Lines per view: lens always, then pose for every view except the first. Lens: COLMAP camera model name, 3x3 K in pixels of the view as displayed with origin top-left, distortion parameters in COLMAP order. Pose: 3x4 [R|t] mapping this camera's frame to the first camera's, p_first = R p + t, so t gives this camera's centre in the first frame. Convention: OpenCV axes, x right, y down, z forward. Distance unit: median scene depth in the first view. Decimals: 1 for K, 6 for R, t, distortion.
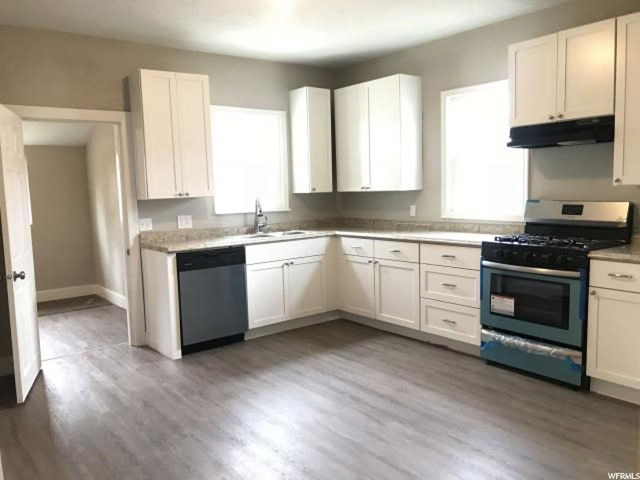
lens RADIAL K [[536.3, 0, 320.0], [0, 536.3, 240.0], [0, 0, 1]] dist [0.005826, -0.004748]
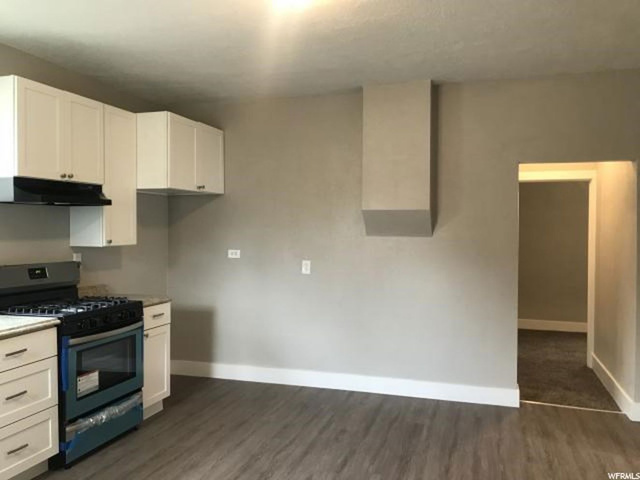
lens RADIAL K [[536.3, 0, 320.0], [0, 536.3, 240.0], [0, 0, 1]] dist [0.005826, -0.004748]
pose [[-0.564897, 0.002545, 0.825157, -0.634859], [0.099000, 0.992981, 0.064712, -0.138413], [-0.819201, 0.118246, -0.561184, 1.229342]]
